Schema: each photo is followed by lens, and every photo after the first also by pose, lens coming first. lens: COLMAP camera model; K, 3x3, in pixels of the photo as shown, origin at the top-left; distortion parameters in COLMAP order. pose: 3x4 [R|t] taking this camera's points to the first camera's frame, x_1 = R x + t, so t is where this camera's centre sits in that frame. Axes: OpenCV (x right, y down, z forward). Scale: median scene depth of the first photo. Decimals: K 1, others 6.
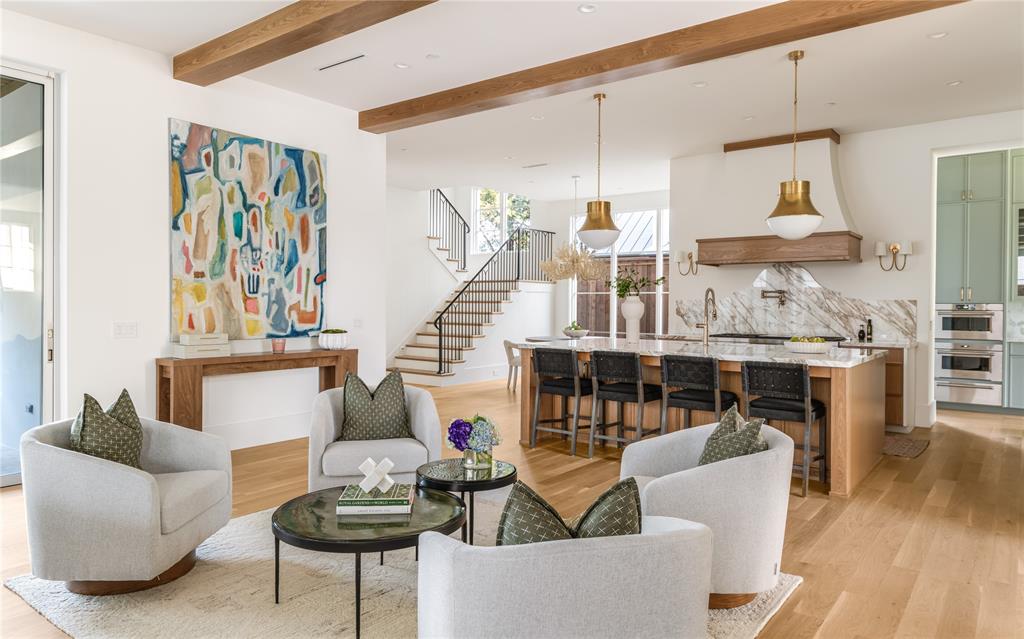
lens RADIAL K [[667.1, 0, 511.7], [0, 667.1, 305.5], [0, 0, 1]] dist [0.003369, -0.000049]
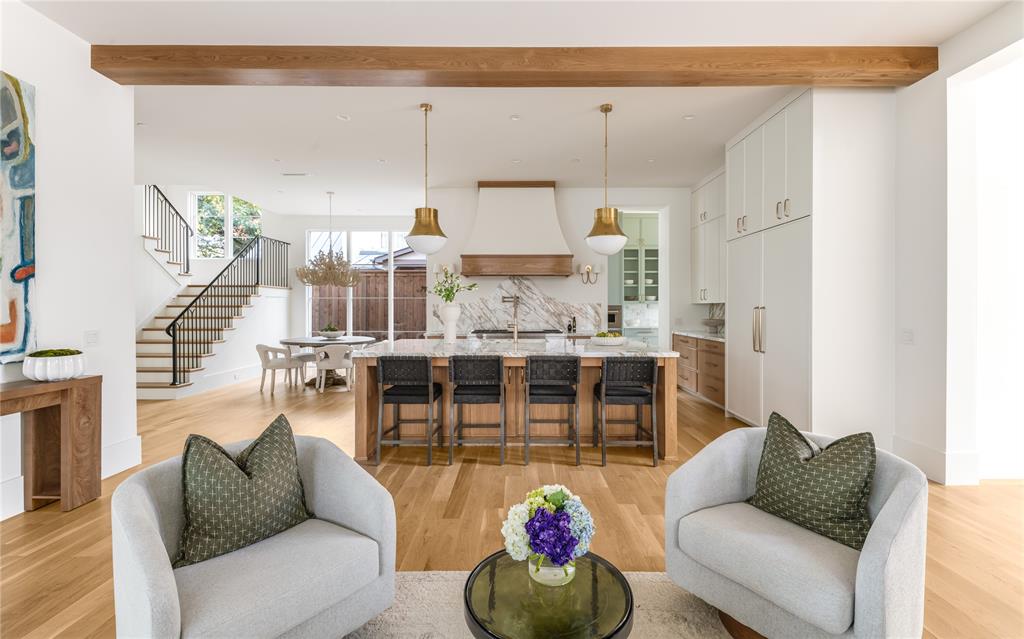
lens RADIAL K [[440.8, 0, 525.3], [0, 440.8, 308.2], [0, 0, 1]] dist [0.003186, -0.005158]
pose [[0.783554, -0.008899, 0.621260, -0.146085], [0.007416, 0.999960, 0.004970, -0.003822], [-0.621280, 0.000713, 0.783588, 0.310561]]
